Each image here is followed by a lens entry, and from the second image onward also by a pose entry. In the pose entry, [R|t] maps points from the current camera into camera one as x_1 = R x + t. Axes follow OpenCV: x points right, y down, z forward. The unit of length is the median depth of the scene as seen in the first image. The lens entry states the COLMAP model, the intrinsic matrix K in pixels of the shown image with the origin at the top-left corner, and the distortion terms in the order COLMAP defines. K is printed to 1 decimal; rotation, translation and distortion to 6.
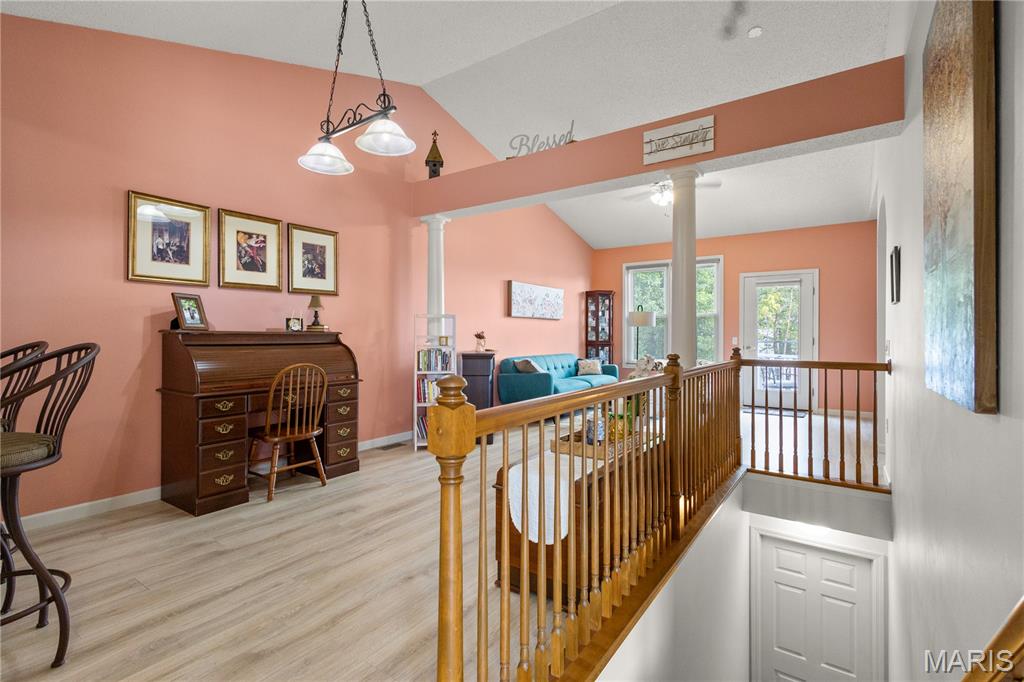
lens RADIAL K [[463.9, 0, 512.0], [0, 463.9, 341.0], [0, 0, 1]] dist [0.000333, 0.000080]
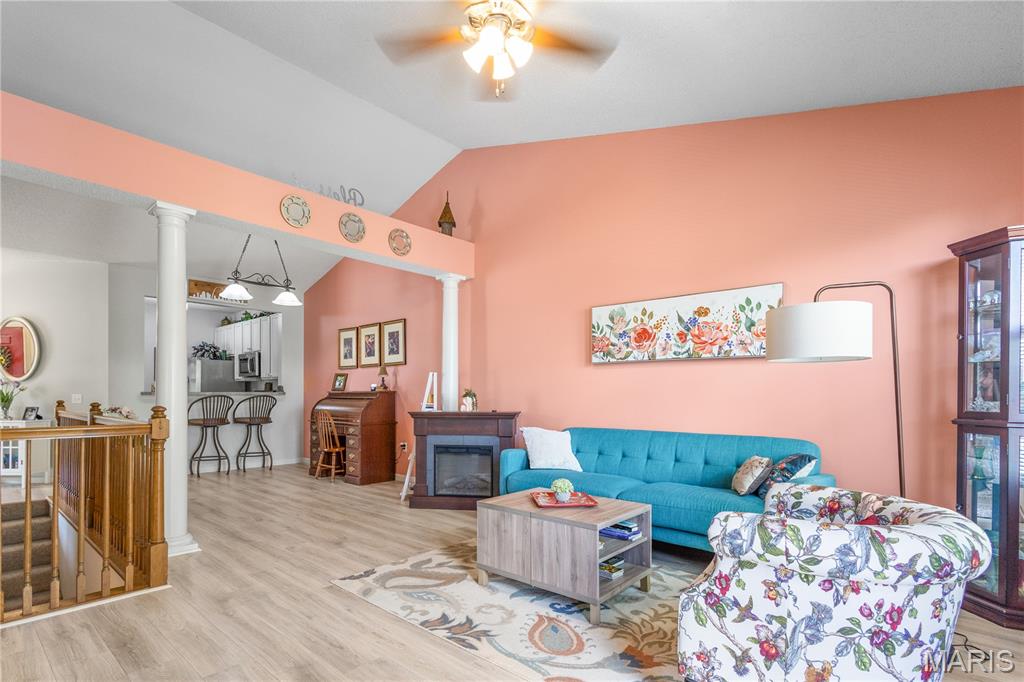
lens RADIAL K [[496.3, 0, 511.0], [0, 496.3, 397.0], [0, 0, 1]] dist [0.000381, 0.000156]
pose [[-0.107443, 0.008572, -0.994174, 1.259852], [-0.012470, 0.999873, 0.009968, -0.023754], [0.994133, 0.013468, -0.107323, 1.756400]]
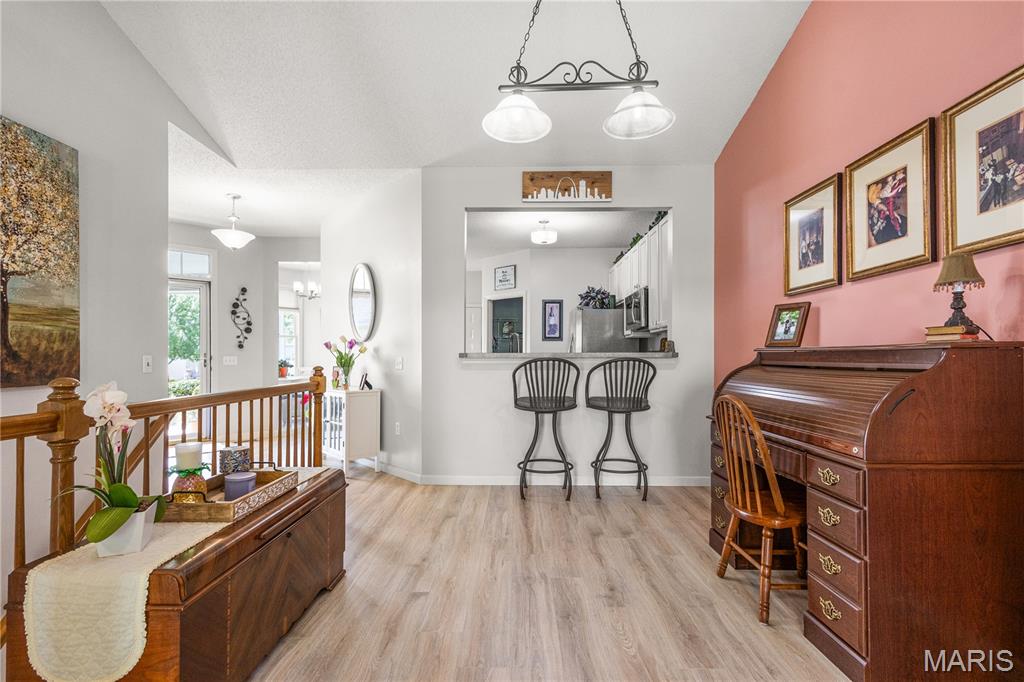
lens RADIAL K [[475.5, 0, 512.7], [0, 475.5, 351.4], [0, 0, 1]] dist [0.018577, 0.000099]
pose [[-0.827545, -0.005908, -0.561369, 0.163691], [-0.006217, 0.999980, -0.001359, -0.010441], [0.561365, 0.002366, -0.827565, 1.253388]]
